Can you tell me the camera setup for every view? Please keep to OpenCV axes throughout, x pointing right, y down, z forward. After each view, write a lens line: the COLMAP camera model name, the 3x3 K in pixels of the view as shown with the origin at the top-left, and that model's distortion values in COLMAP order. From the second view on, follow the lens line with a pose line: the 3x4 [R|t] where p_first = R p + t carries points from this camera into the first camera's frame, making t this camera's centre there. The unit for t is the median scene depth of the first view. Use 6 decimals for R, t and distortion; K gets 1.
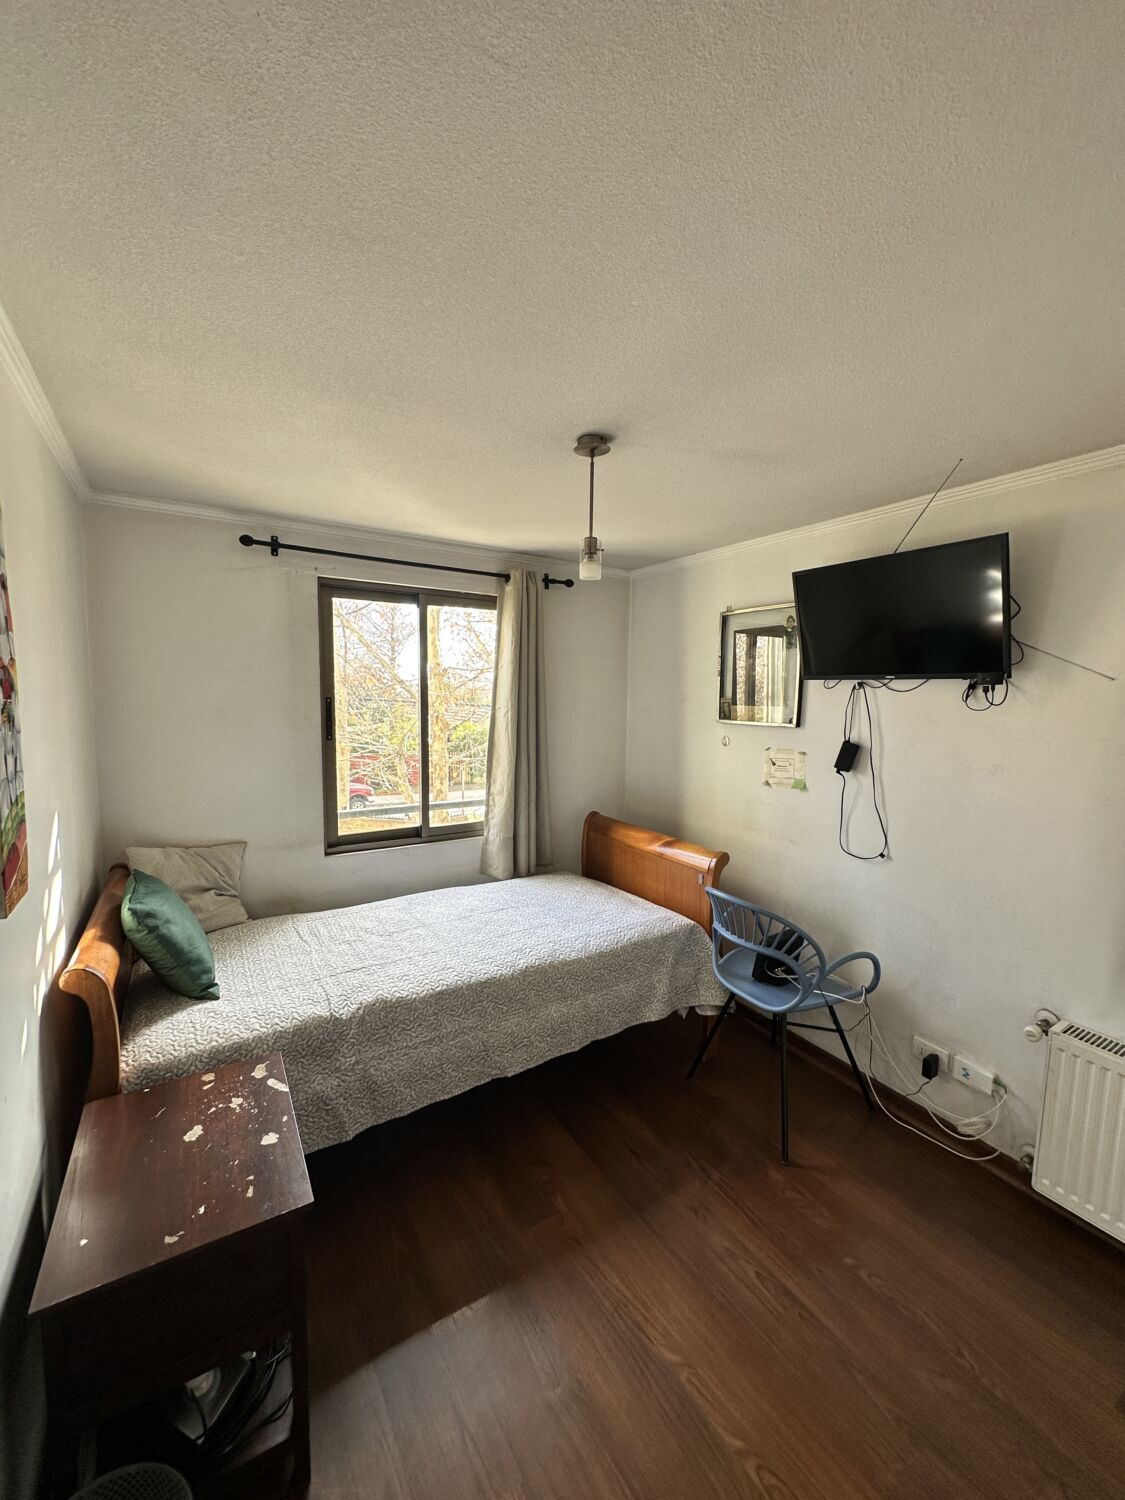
lens RADIAL K [[598.4, 0, 562.7], [0, 598.4, 751.2], [0, 0, 1]] dist [-0.001170, 0.000039]
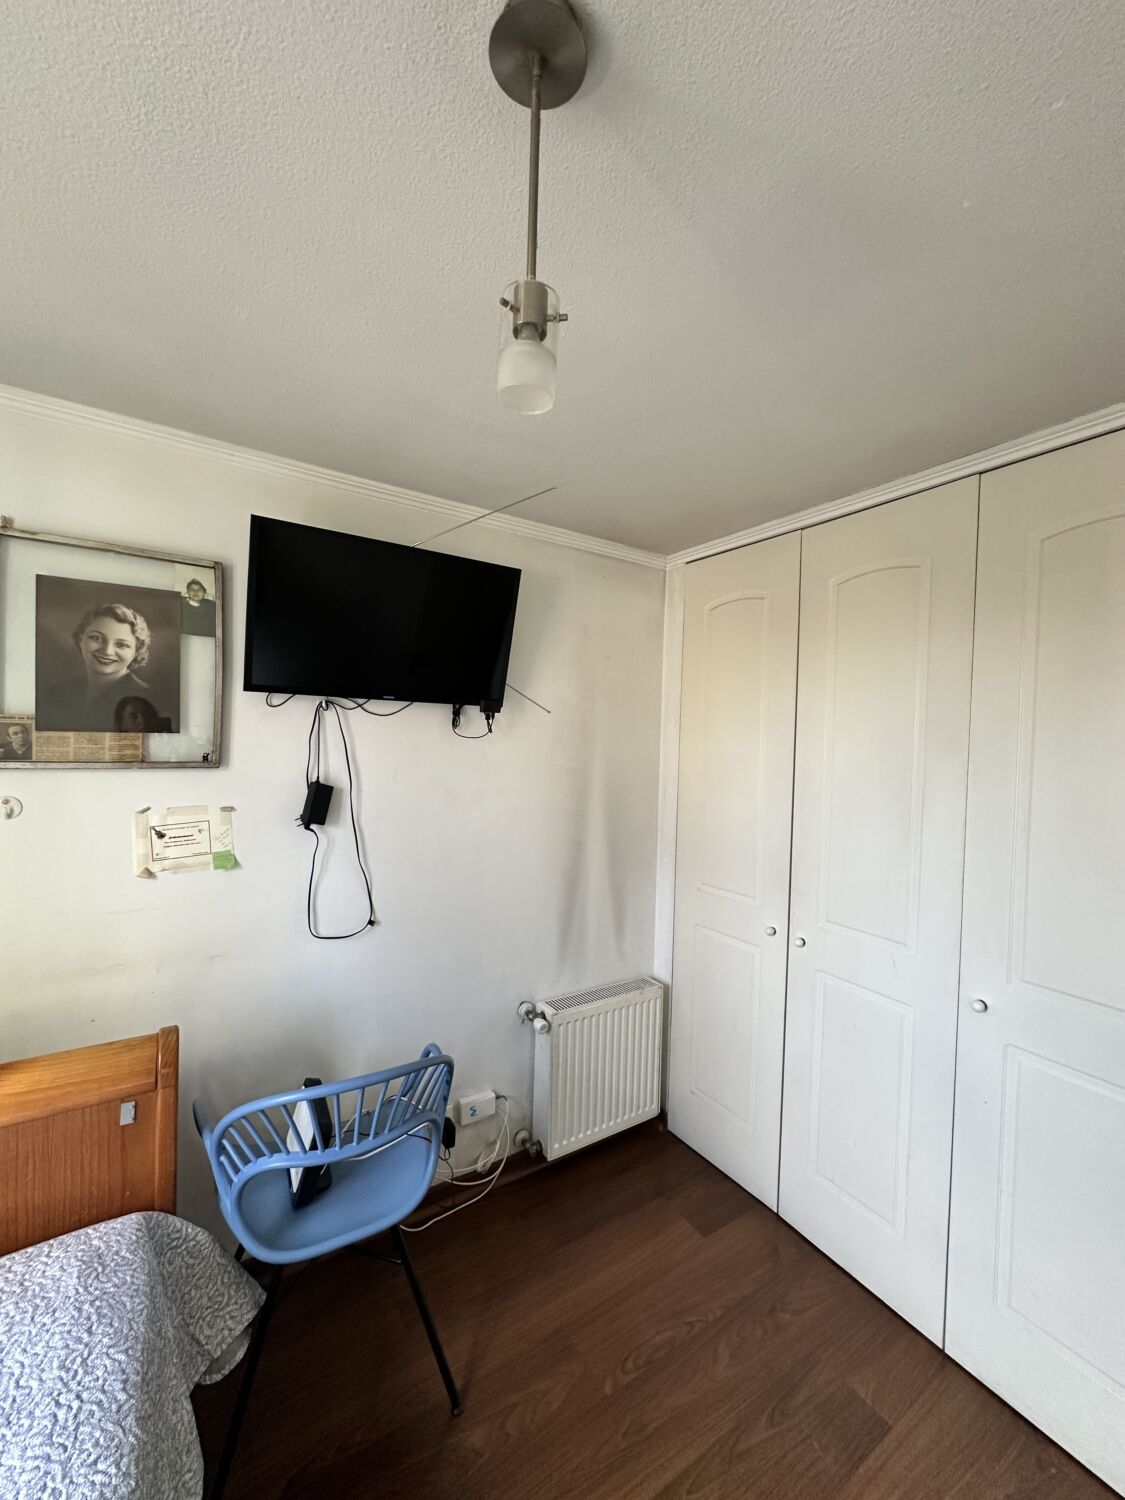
lens RADIAL K [[598.4, 0, 562.4], [0, 598.4, 749.2], [0, 0, 1]] dist [-0.001170, 0.000039]
pose [[-0.013105, -0.034335, 0.999324, -0.241084], [0.068767, 0.997013, 0.035157, -0.061474], [-0.997547, 0.069181, -0.010705, 0.719845]]
